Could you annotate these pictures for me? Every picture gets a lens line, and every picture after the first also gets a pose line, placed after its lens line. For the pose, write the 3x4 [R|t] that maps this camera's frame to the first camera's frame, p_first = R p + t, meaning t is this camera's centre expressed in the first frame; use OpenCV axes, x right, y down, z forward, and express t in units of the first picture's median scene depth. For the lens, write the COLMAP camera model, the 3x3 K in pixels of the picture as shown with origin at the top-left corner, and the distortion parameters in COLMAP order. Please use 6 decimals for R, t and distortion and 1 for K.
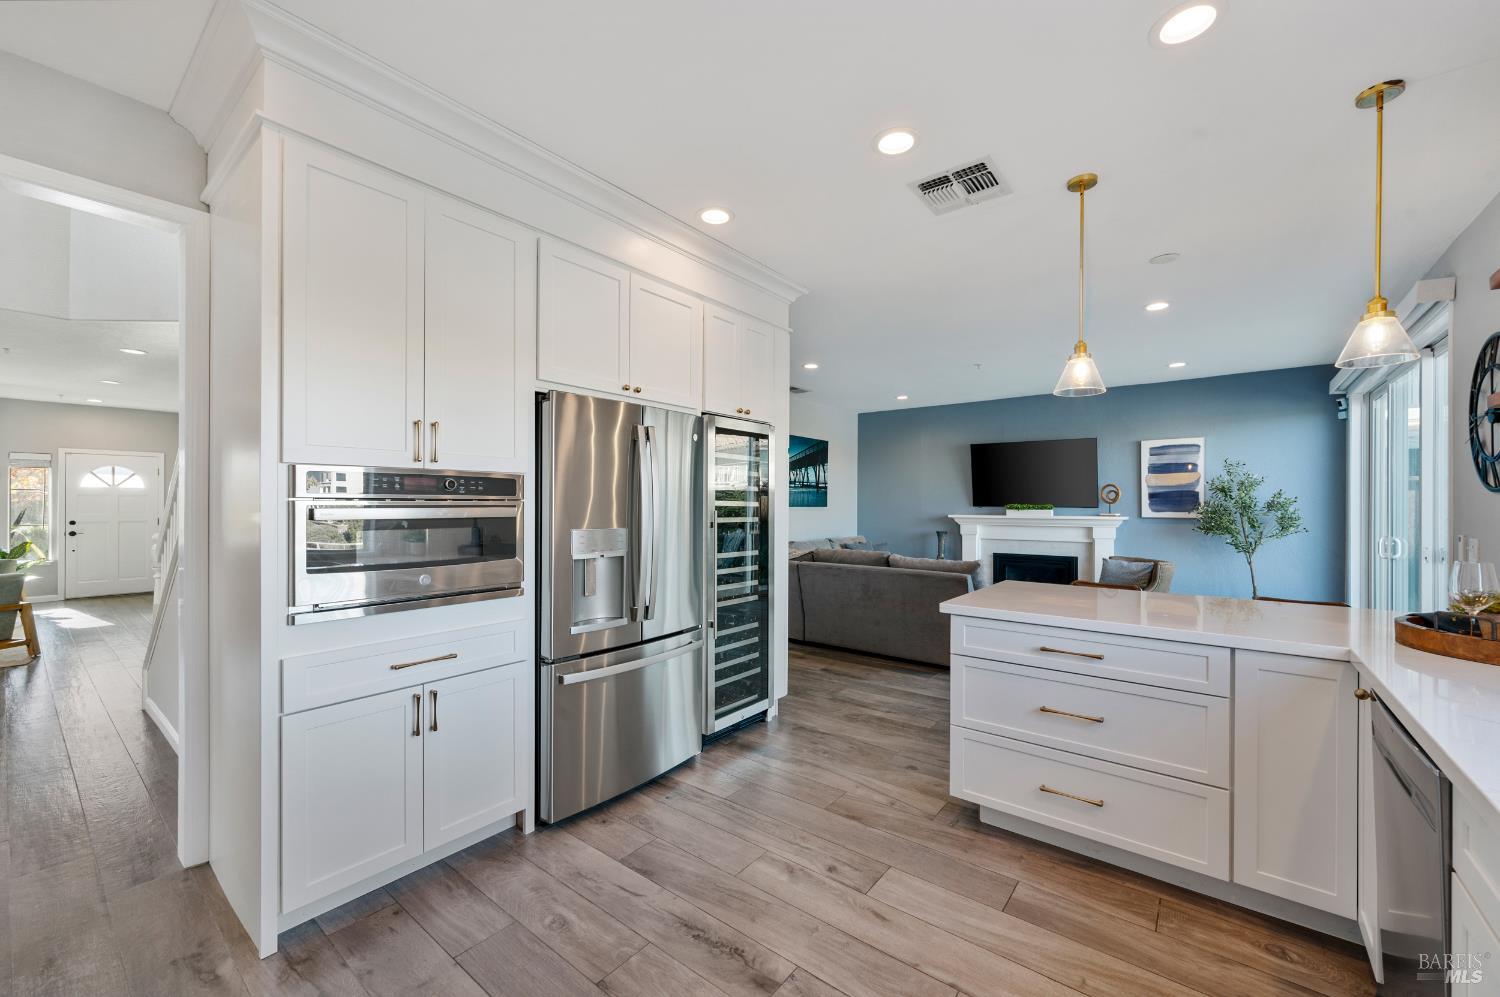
lens RADIAL K [[589.8, 0, 750.8], [0, 589.8, 504.3], [0, 0, 1]] dist [-0.002786, 0.000935]
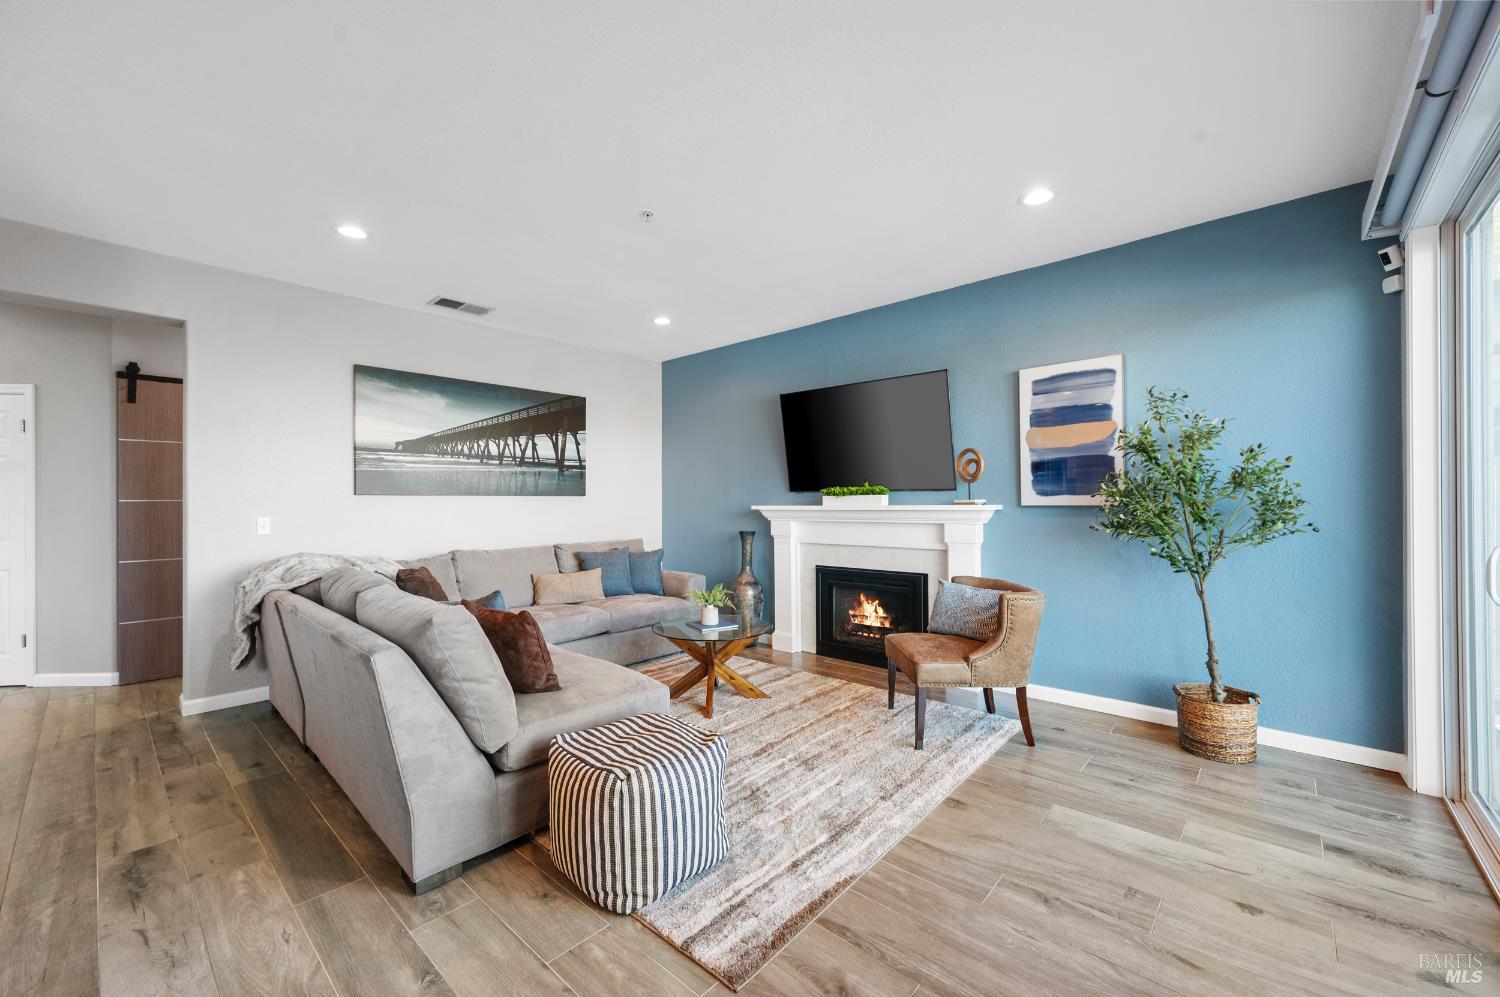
lens RADIAL K [[589.8, 0, 752.1], [0, 589.8, 499.4], [0, 0, 1]] dist [-0.002786, 0.000935]
pose [[0.998076, -0.010511, -0.061110, 0.448734], [0.010327, 0.999941, -0.003325, 0.015541], [0.061141, 0.002688, 0.998126, 0.429901]]
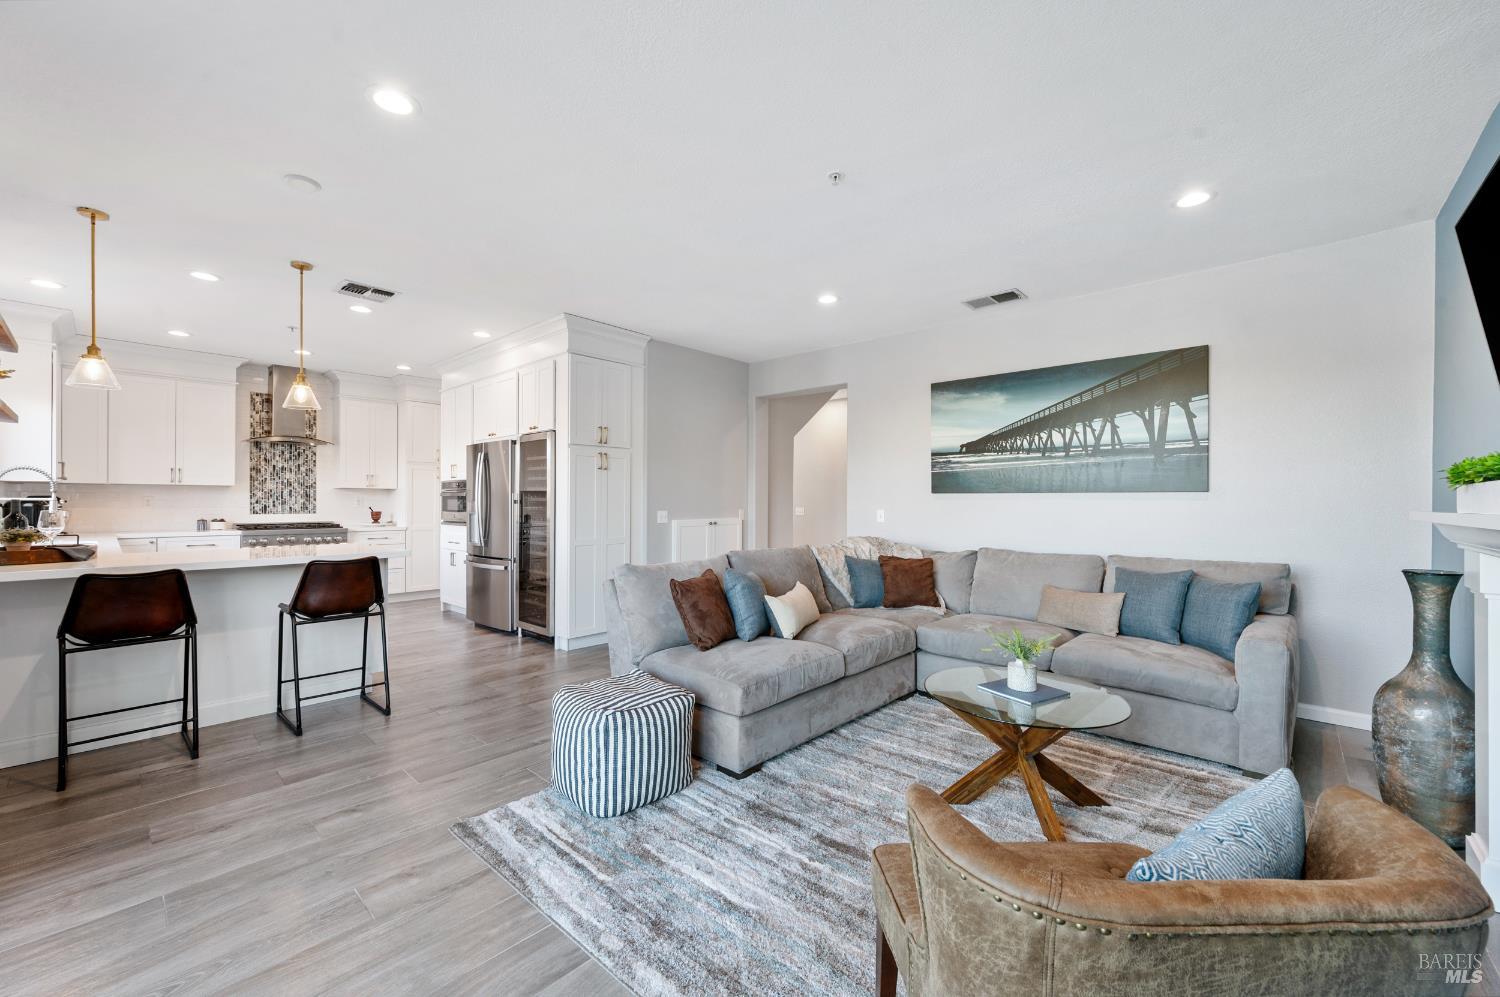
lens RADIAL K [[589.8, 0, 749.9], [0, 589.8, 502.8], [0, 0, 1]] dist [-0.002786, 0.000935]
pose [[-0.071228, -0.002102, -0.997458, 0.753985], [-0.003234, 0.999993, -0.001877, 0.018590], [0.997455, 0.003092, -0.071234, 0.855210]]
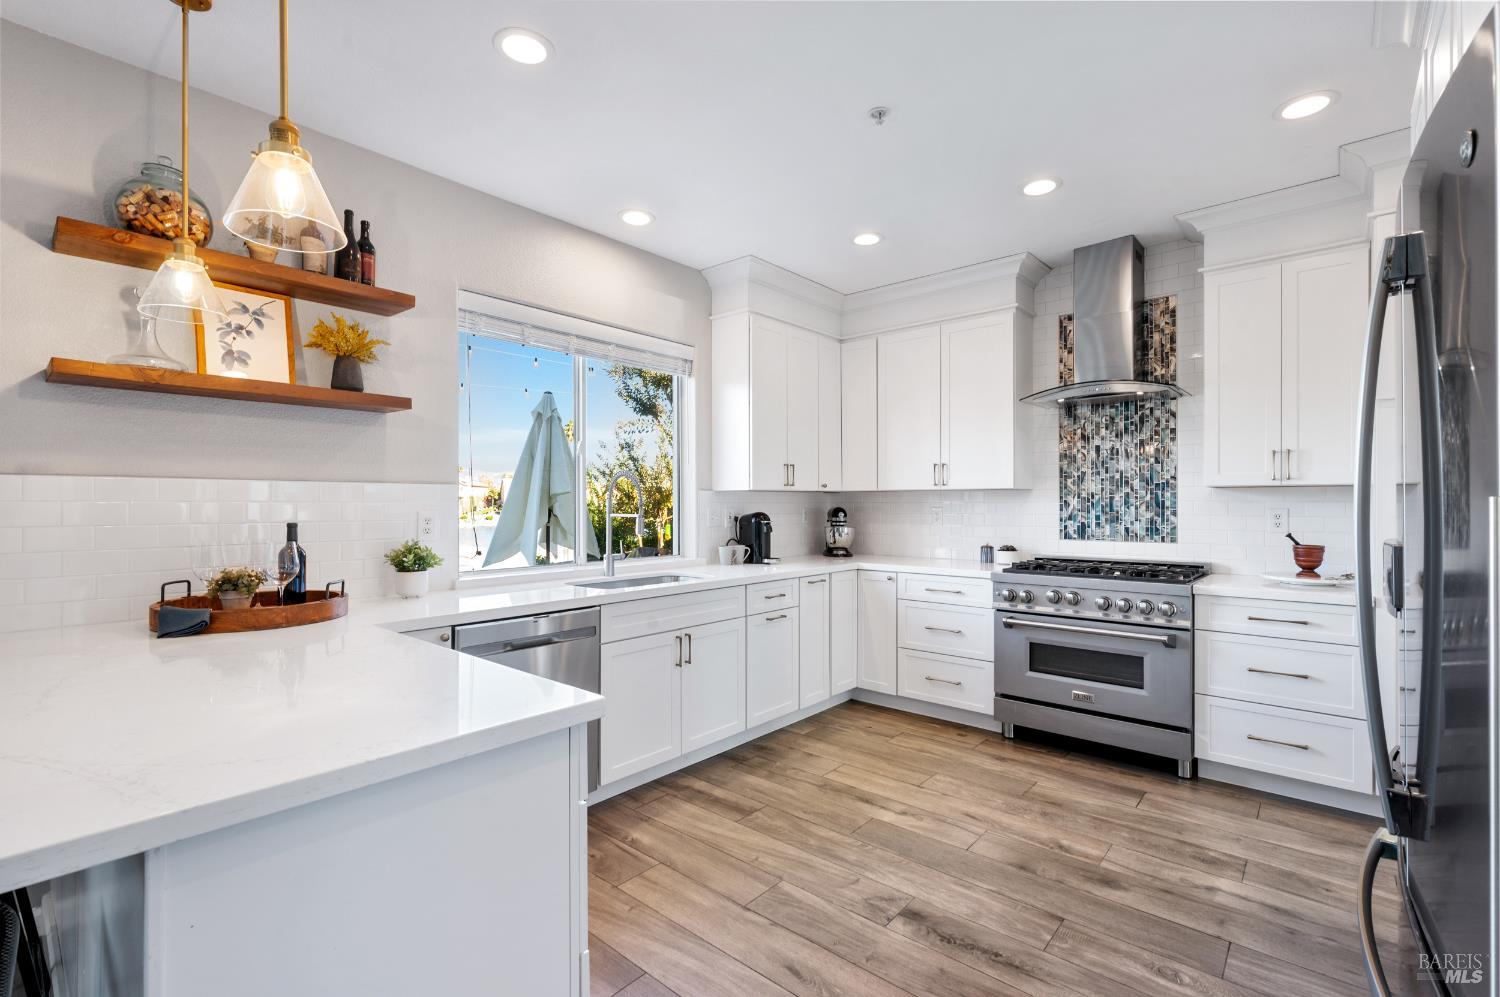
lens RADIAL K [[672.6, 0, 744.8], [0, 672.6, 498.3], [0, 0, 1]] dist [0.002720, 0.000155]
pose [[-0.998589, -0.001403, 0.053089, 0.069003], [-0.001776, 0.999974, -0.006993, 0.005452], [-0.053077, -0.007078, -0.998565, 0.574159]]
